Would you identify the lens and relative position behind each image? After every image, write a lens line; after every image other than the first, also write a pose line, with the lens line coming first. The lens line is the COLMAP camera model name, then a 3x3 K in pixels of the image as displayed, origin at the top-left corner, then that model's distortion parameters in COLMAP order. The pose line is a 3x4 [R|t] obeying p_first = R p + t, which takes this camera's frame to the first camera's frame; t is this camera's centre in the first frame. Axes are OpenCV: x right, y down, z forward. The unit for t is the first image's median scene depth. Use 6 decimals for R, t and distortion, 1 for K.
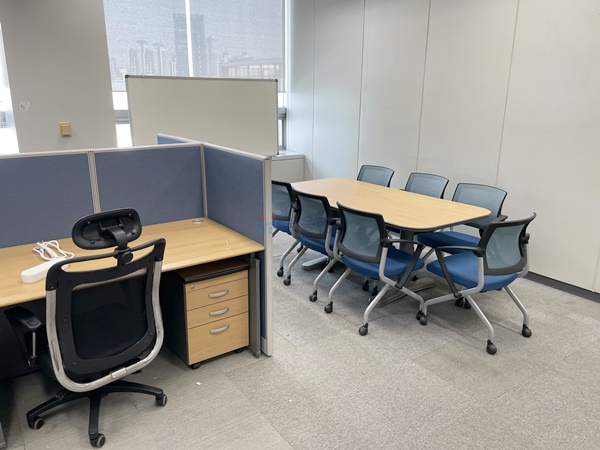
lens RADIAL K [[476.3, 0, 292.2], [0, 476.3, 225.0], [0, 0, 1]] dist [0.081004, -0.111270]
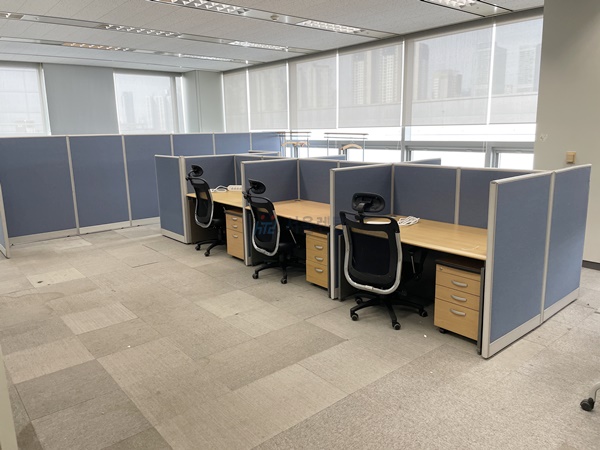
lens RADIAL K [[458.9, 0, 303.3], [0, 458.9, 221.5], [0, 0, 1]] dist [0.073698, -0.109946]
pose [[0.109869, 0.188216, -0.975963, 0.754365], [-0.249730, 0.955637, 0.156182, -0.079040], [0.962062, 0.226568, 0.151998, 0.295752]]
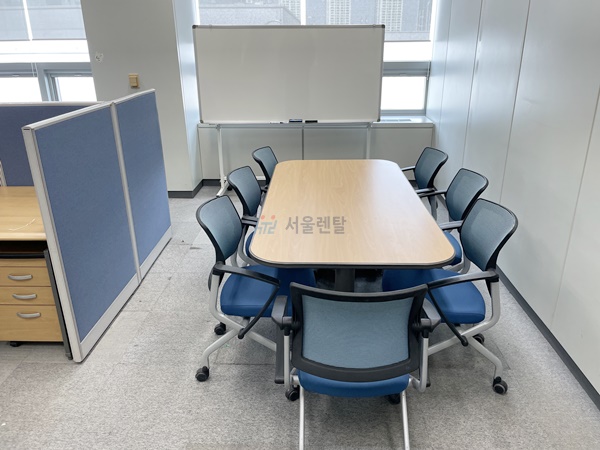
lens RADIAL K [[458.9, 0, 303.3], [0, 458.9, 221.5], [0, 0, 1]] dist [0.073698, -0.109946]
pose [[0.810683, 0.204153, -0.548740, 0.564473], [-0.149929, 0.978374, 0.142496, -0.123249], [0.565964, -0.033247, 0.823759, 0.463426]]
